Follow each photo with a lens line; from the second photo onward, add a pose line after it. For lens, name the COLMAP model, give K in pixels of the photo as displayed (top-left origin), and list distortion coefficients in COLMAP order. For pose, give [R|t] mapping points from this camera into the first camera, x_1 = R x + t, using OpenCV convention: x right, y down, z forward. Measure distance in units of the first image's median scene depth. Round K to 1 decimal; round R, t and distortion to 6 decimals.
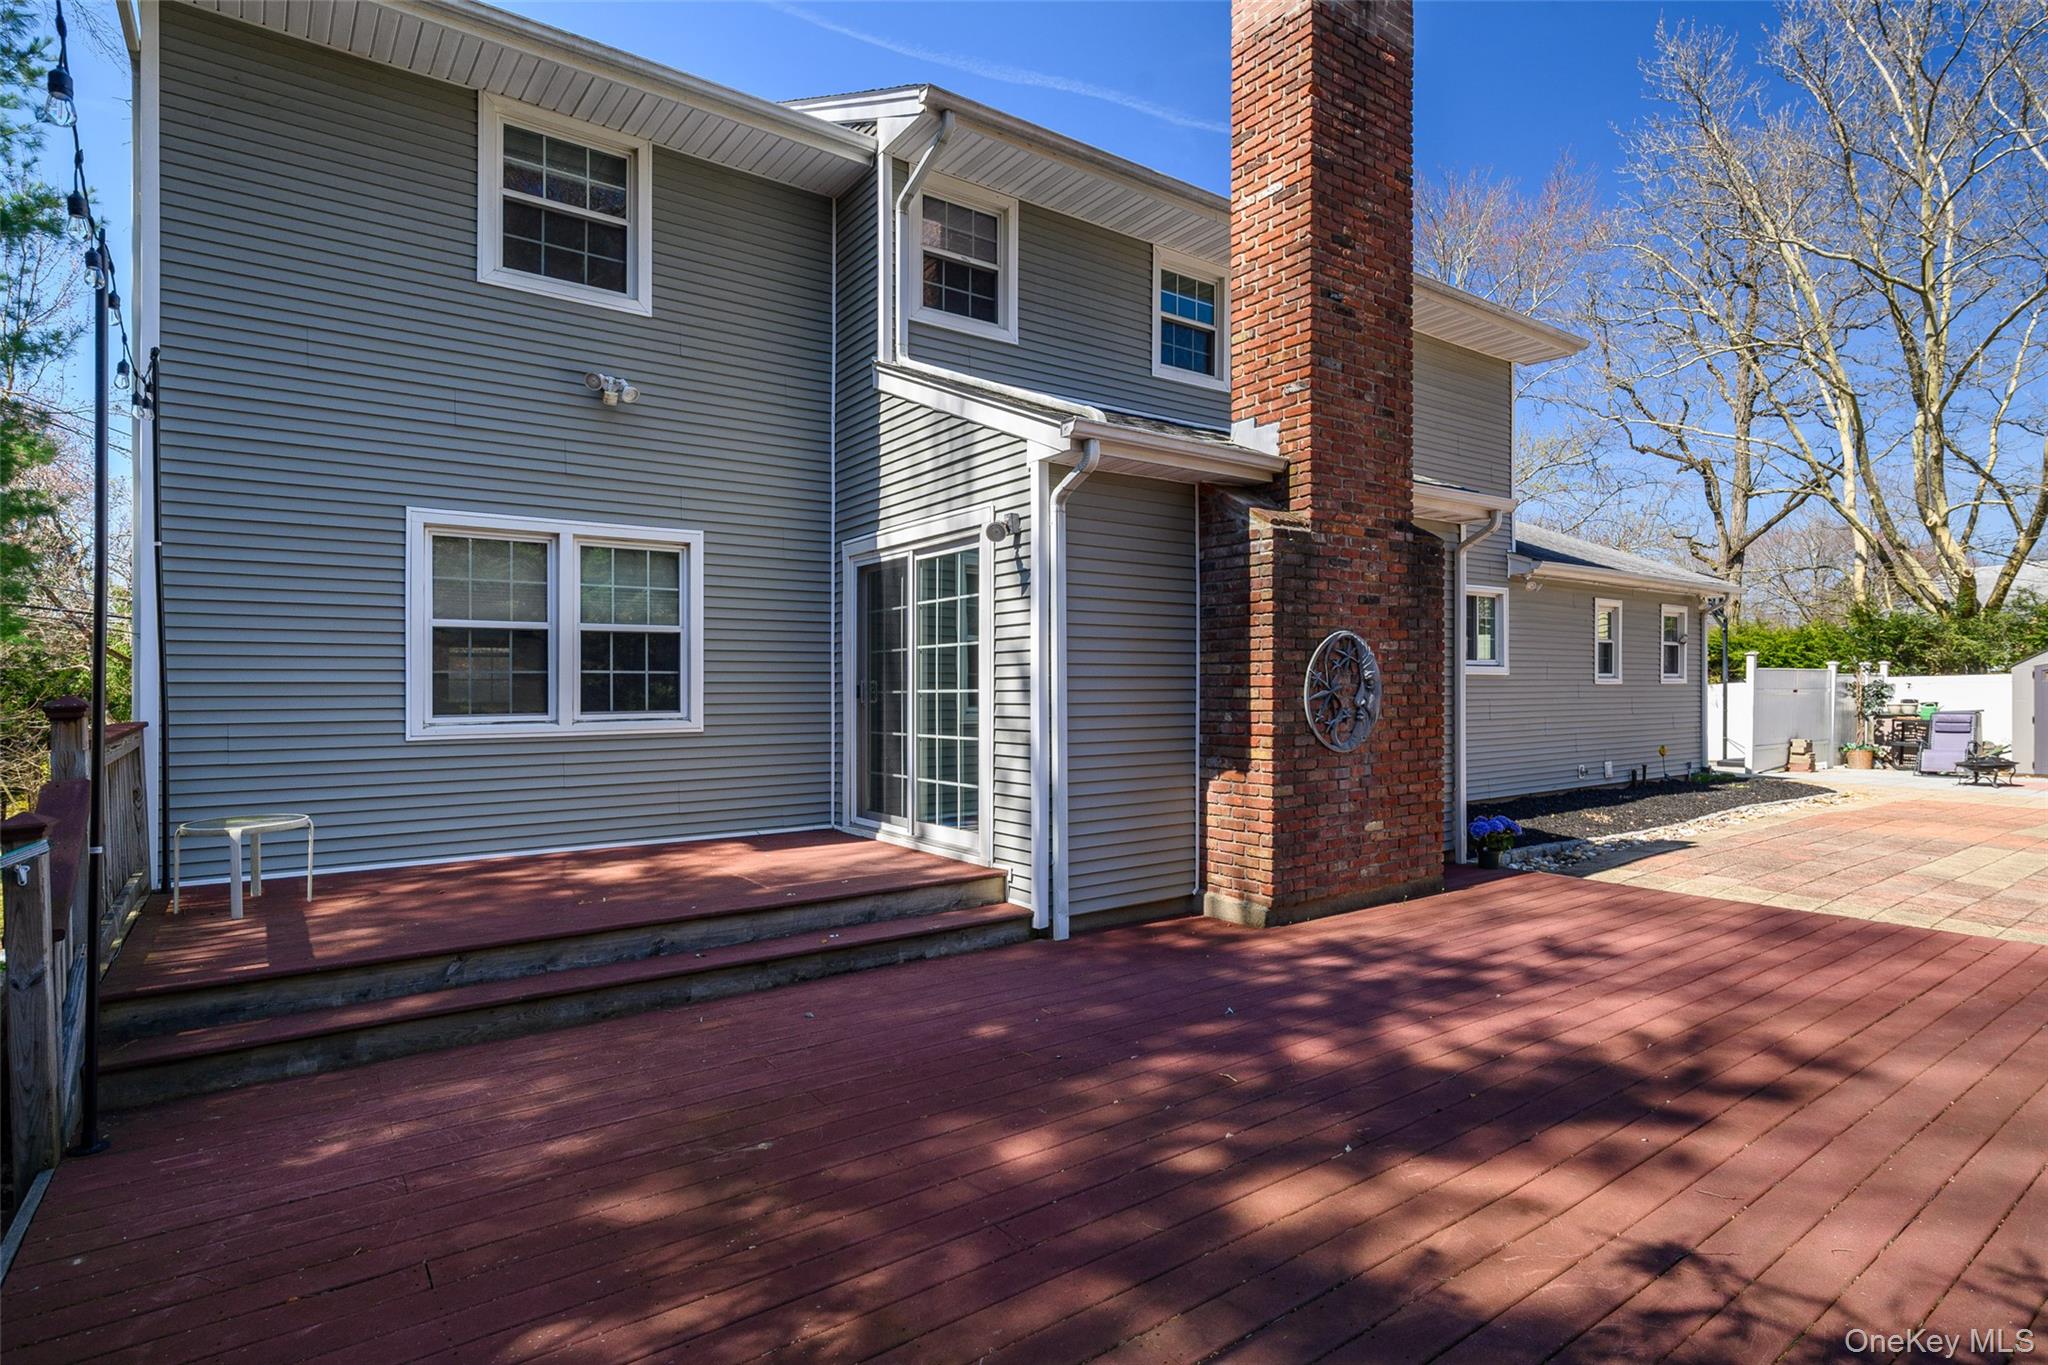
lens RADIAL K [[997.3, 0, 972.5], [0, 997.3, 746.8], [0, 0, 1]] dist [0.001705, 0.000550]
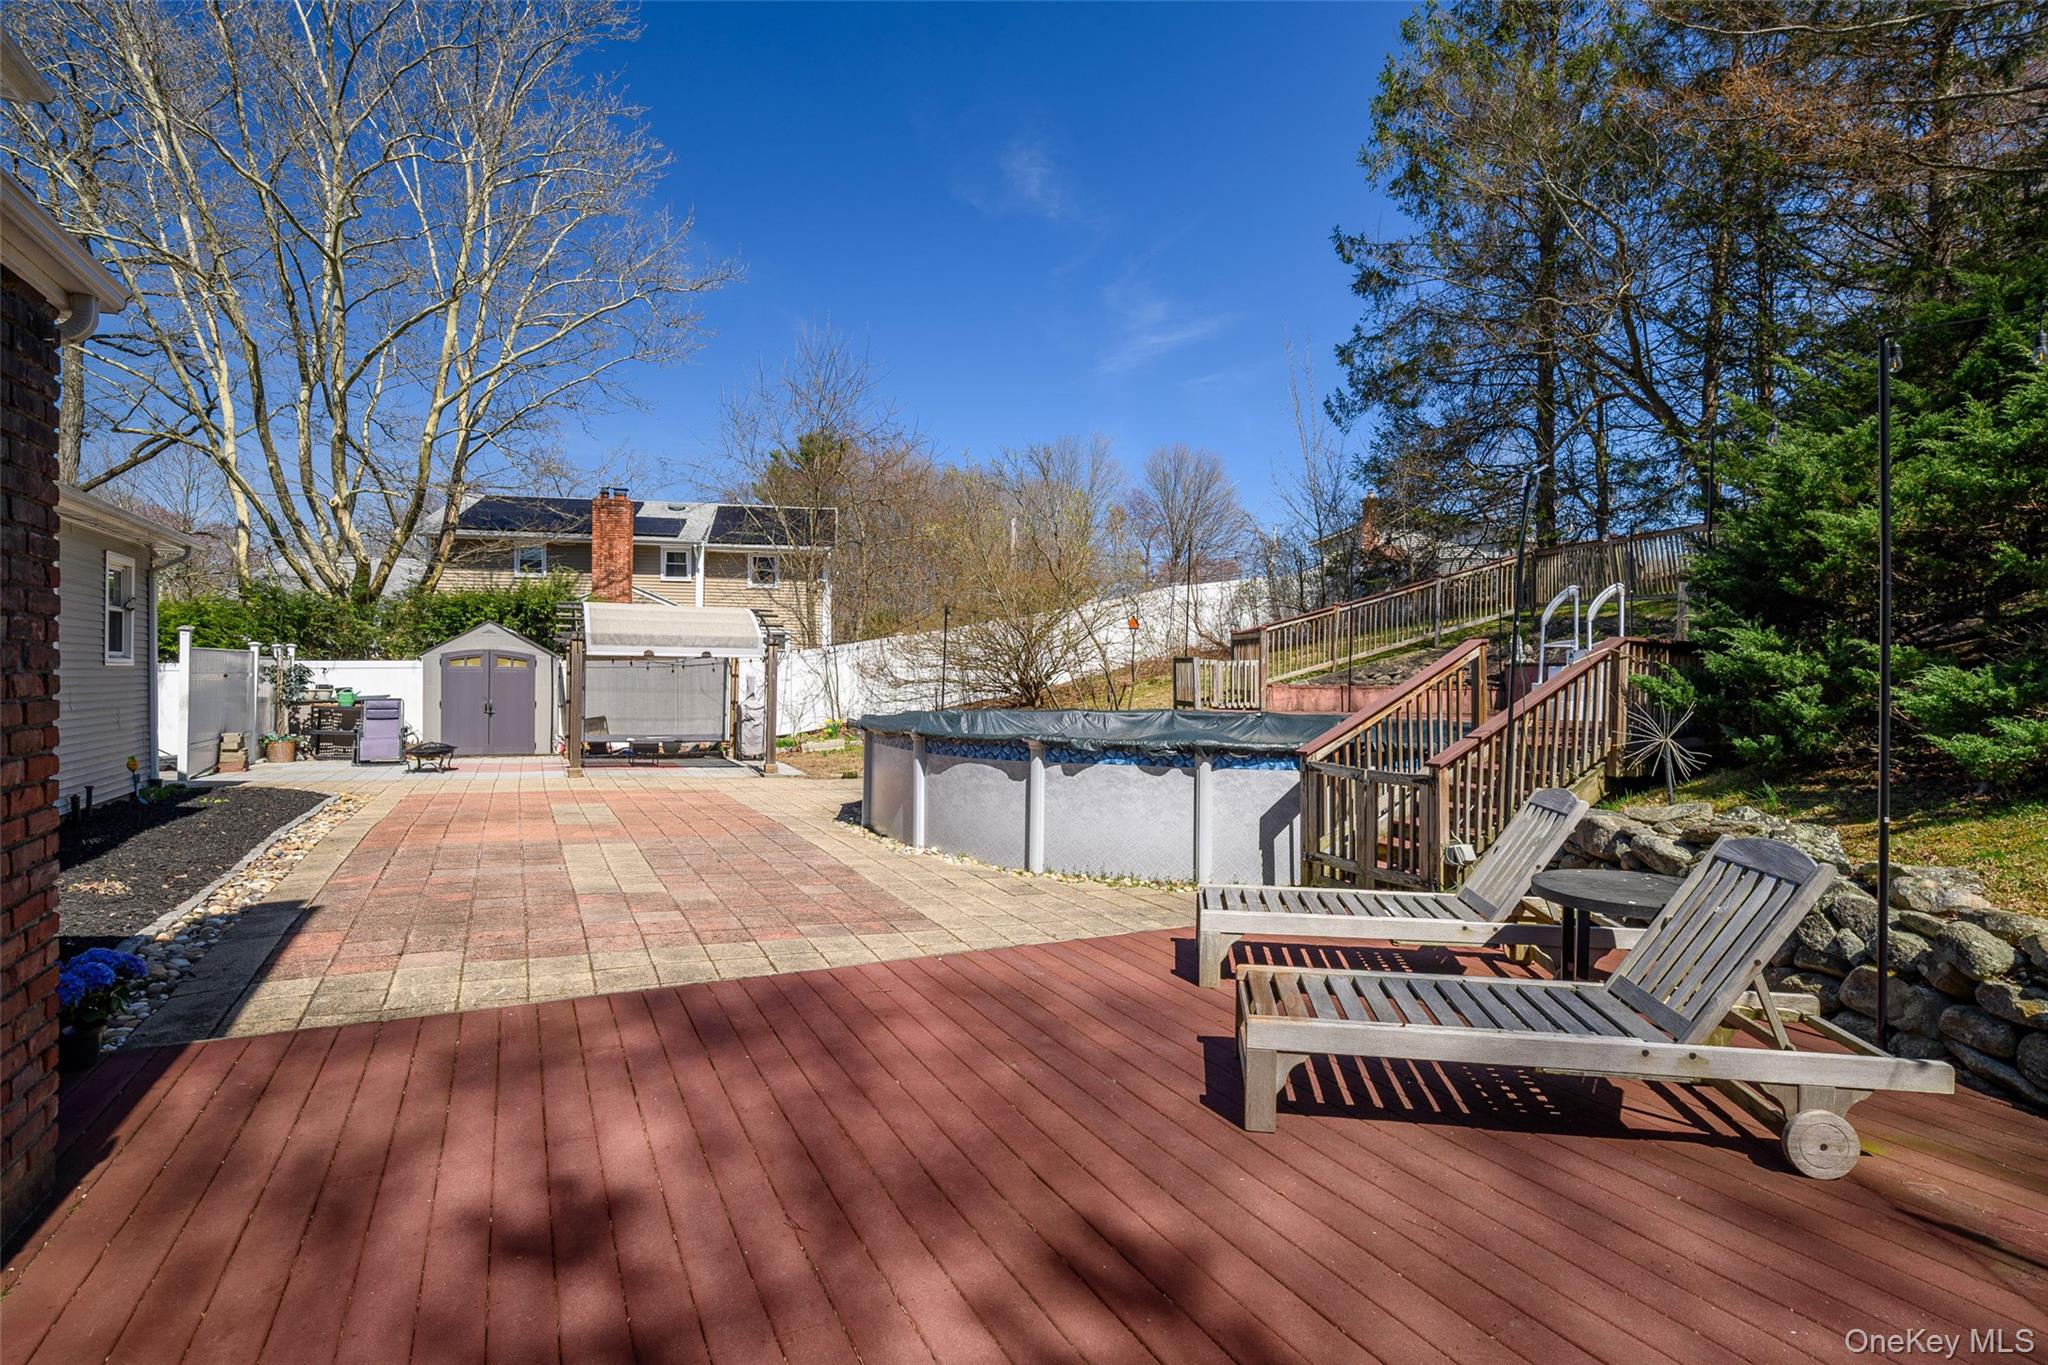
lens RADIAL K [[1039.5, 0, 1043.9], [0, 1039.5, 681.6], [0, 0, 1]] dist [0.003529, 0.002374]
pose [[0.120540, 0.000295, 0.992708, 0.039422], [0.044866, 0.998976, -0.005745, -0.014549], [-0.991694, 0.045232, 0.120403, 0.207650]]
